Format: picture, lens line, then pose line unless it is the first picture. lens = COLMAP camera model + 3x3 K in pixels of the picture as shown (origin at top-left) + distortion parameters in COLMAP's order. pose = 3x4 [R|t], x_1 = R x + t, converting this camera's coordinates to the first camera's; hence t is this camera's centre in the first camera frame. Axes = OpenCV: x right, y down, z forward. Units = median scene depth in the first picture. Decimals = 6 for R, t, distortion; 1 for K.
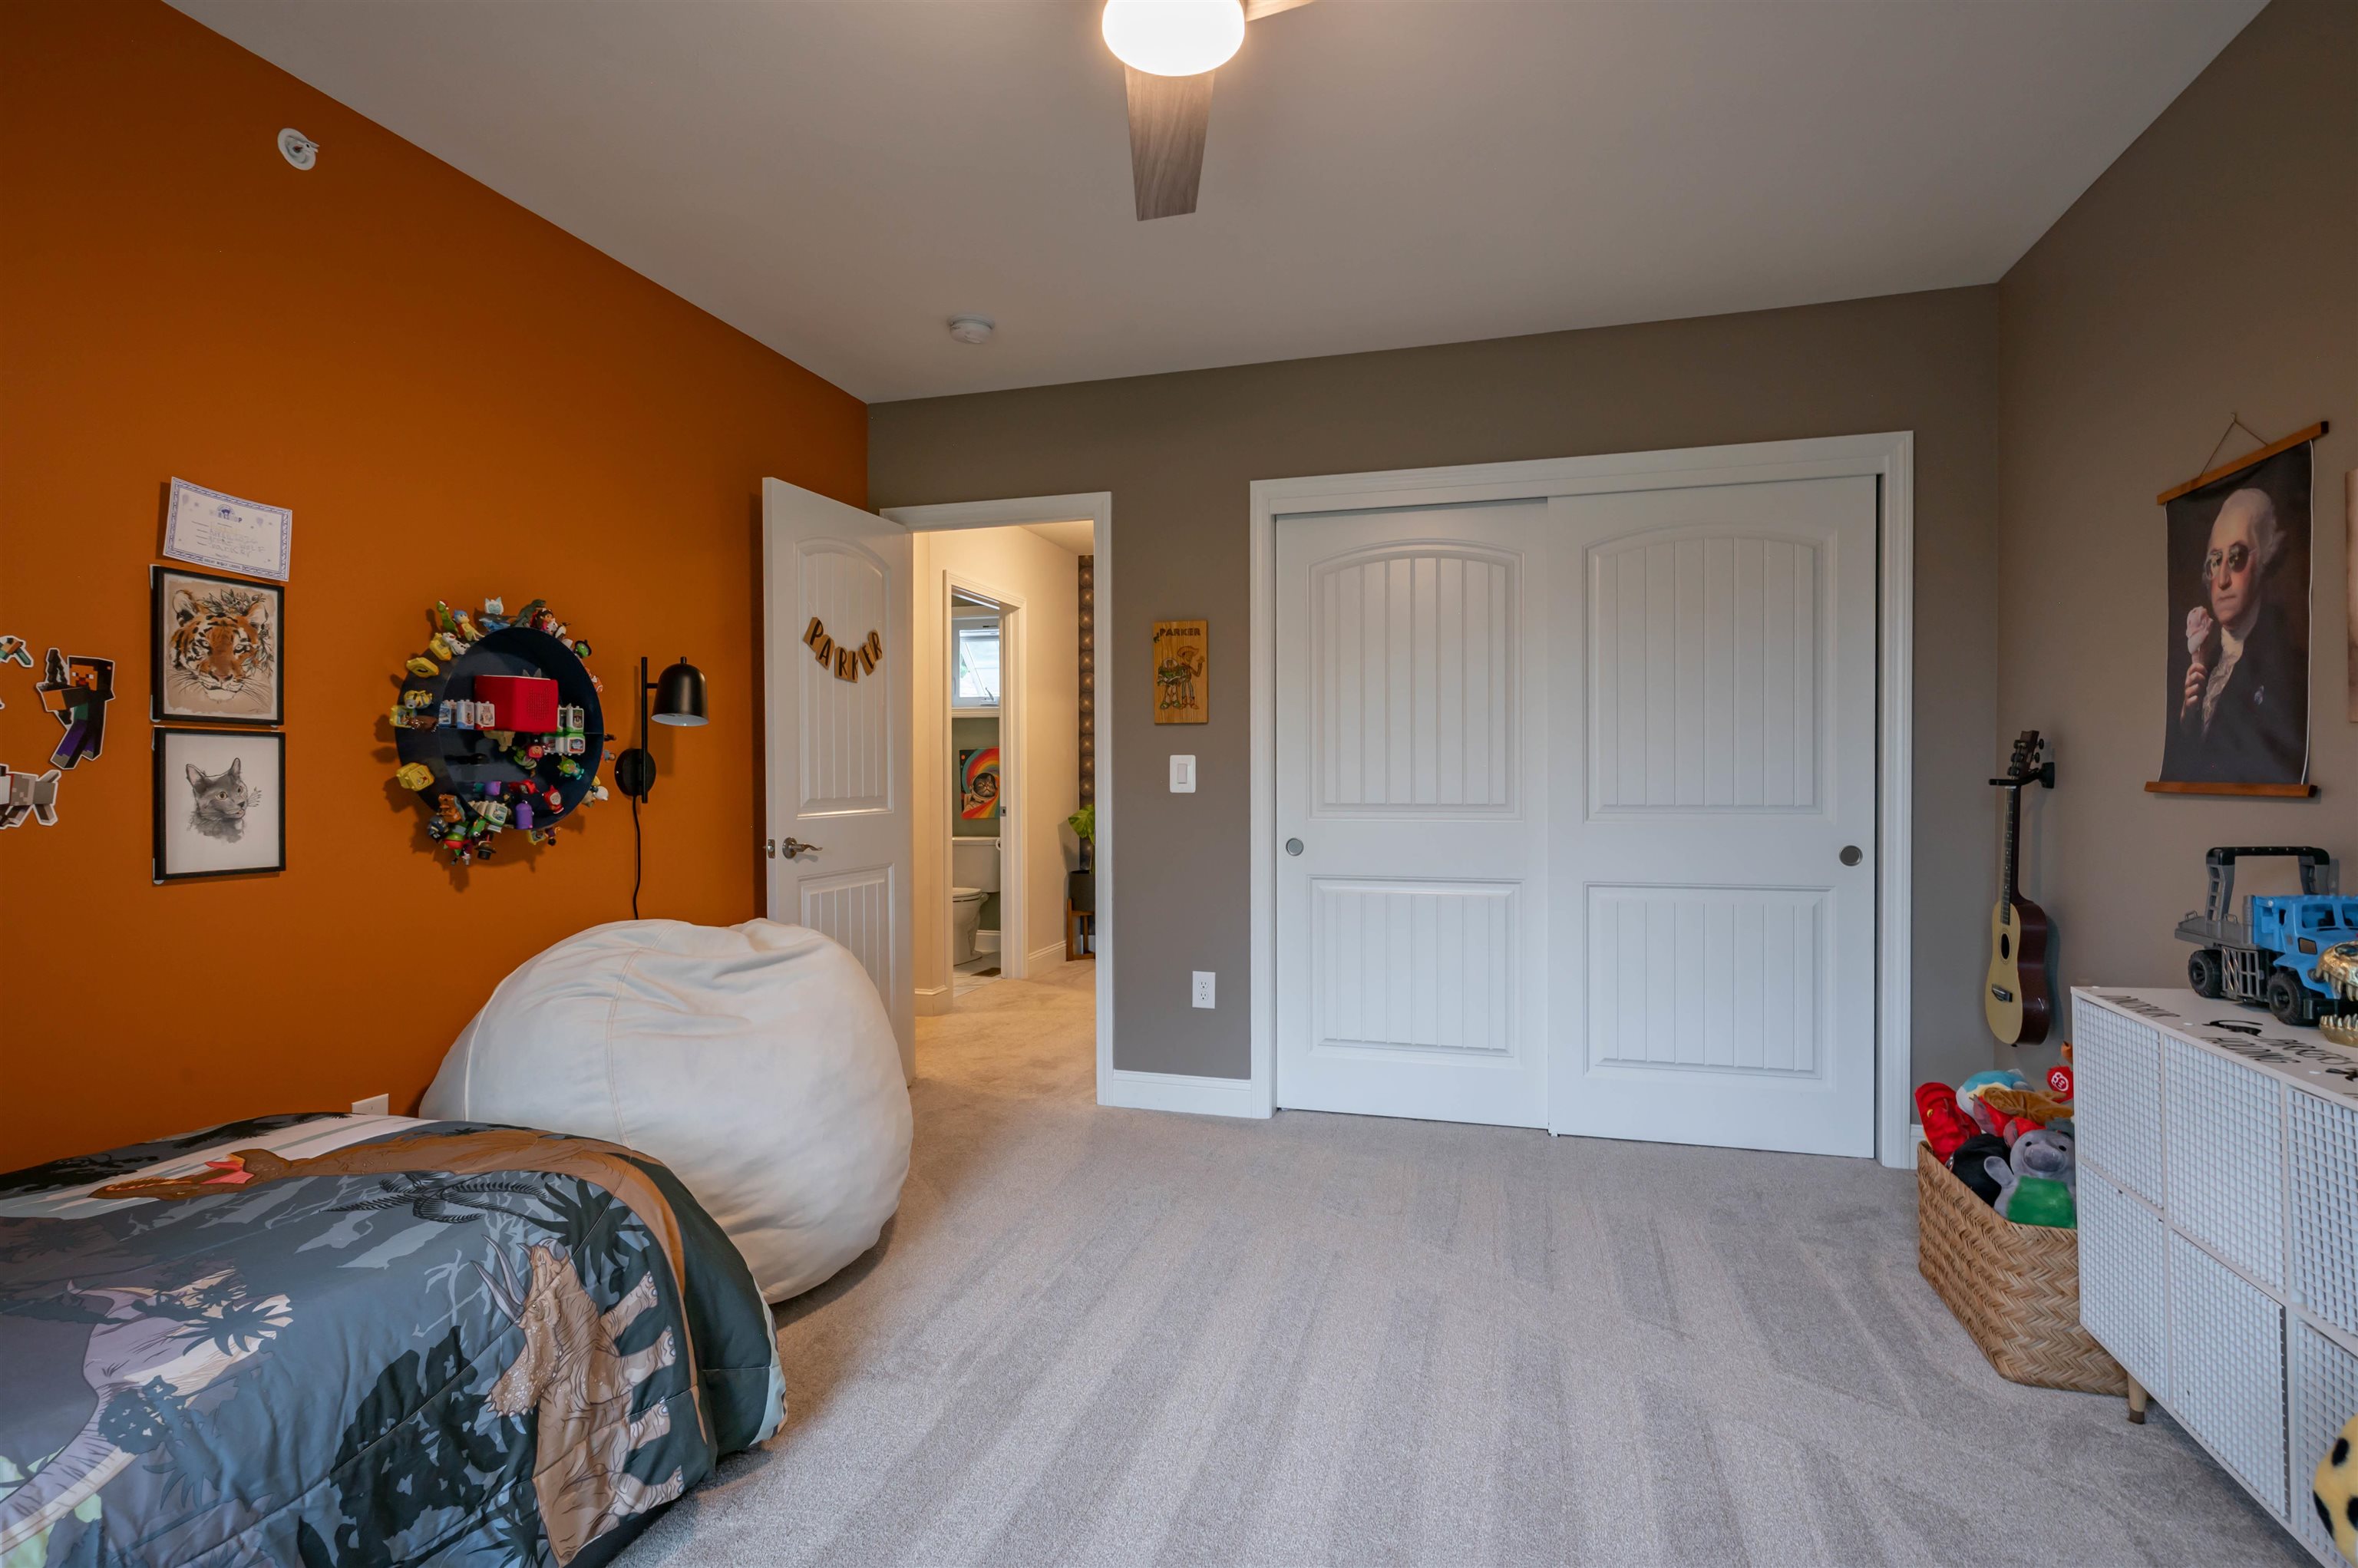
lens RADIAL K [[1156.5, 0, 1180.7], [0, 1156.5, 783.0], [0, 0, 1]] dist [0.000532, 0.000329]
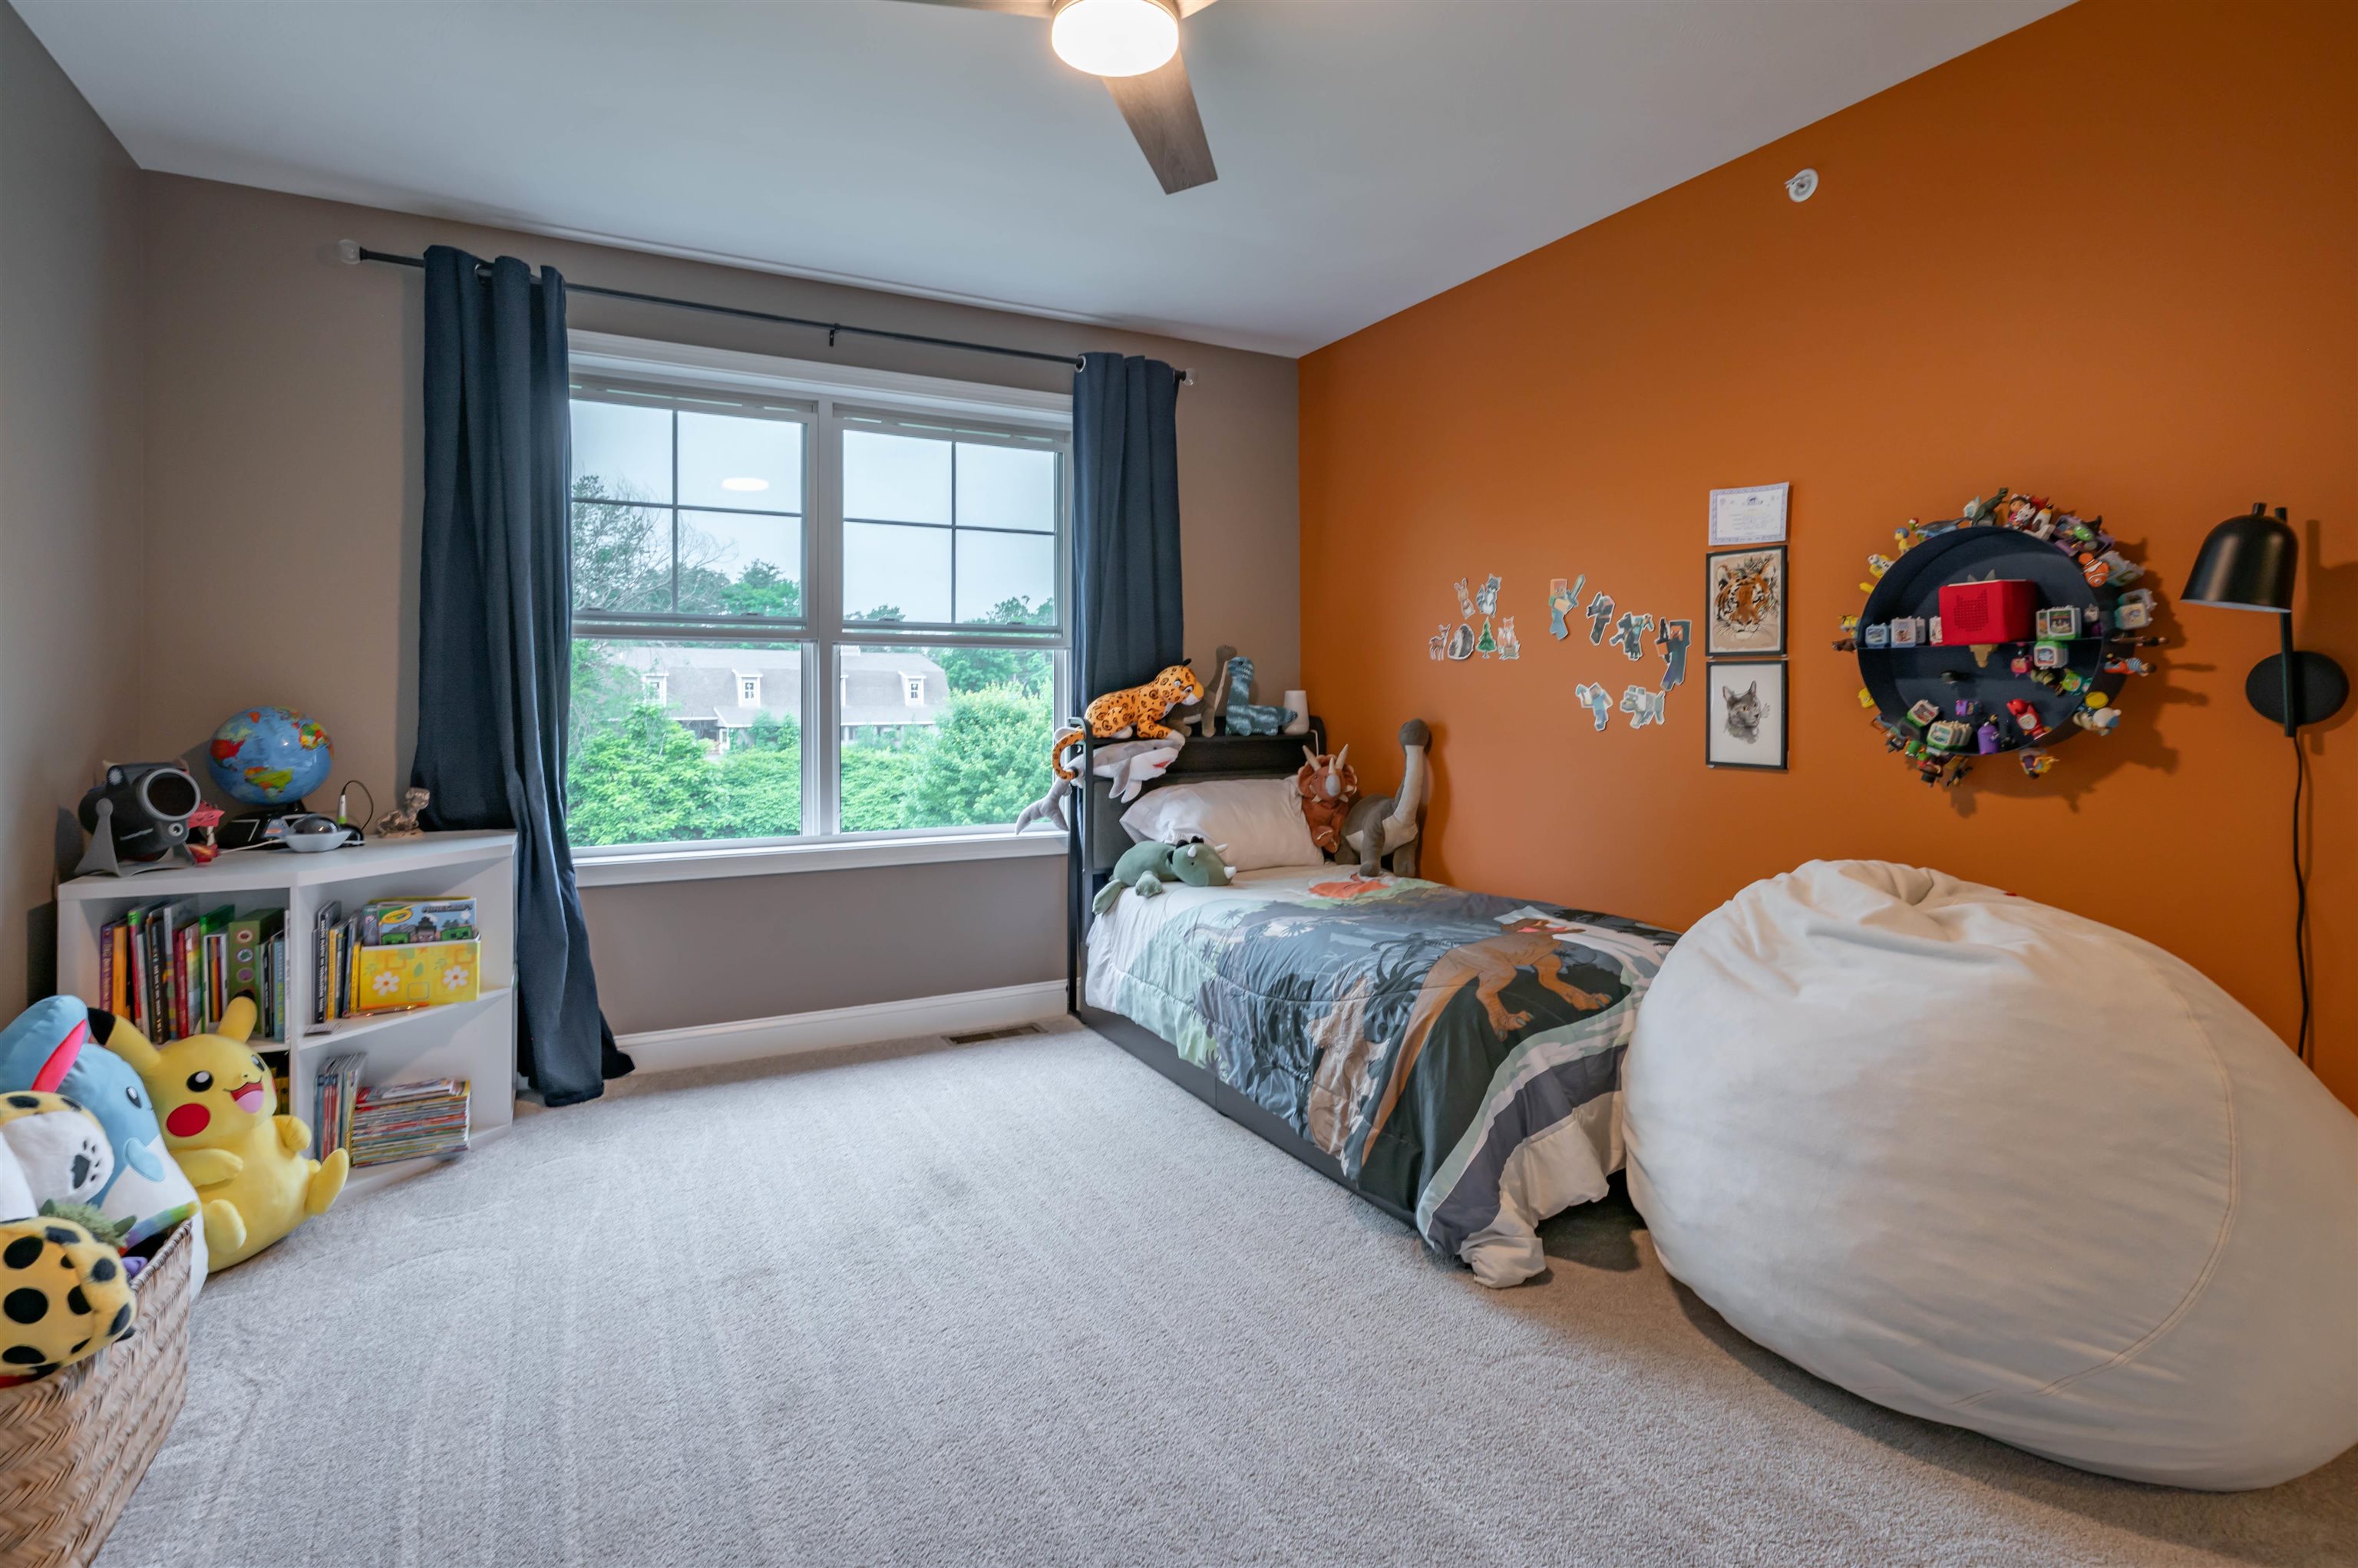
lens RADIAL K [[1156.5, 0, 1200.0], [0, 1156.5, 693.0], [0, 0, 1]] dist [0.000532, 0.000329]
pose [[-0.698378, 0.003096, -0.715722, 0.608905], [-0.001793, 0.999980, 0.006076, -0.015183], [0.715726, 0.005526, -0.698359, 1.509110]]
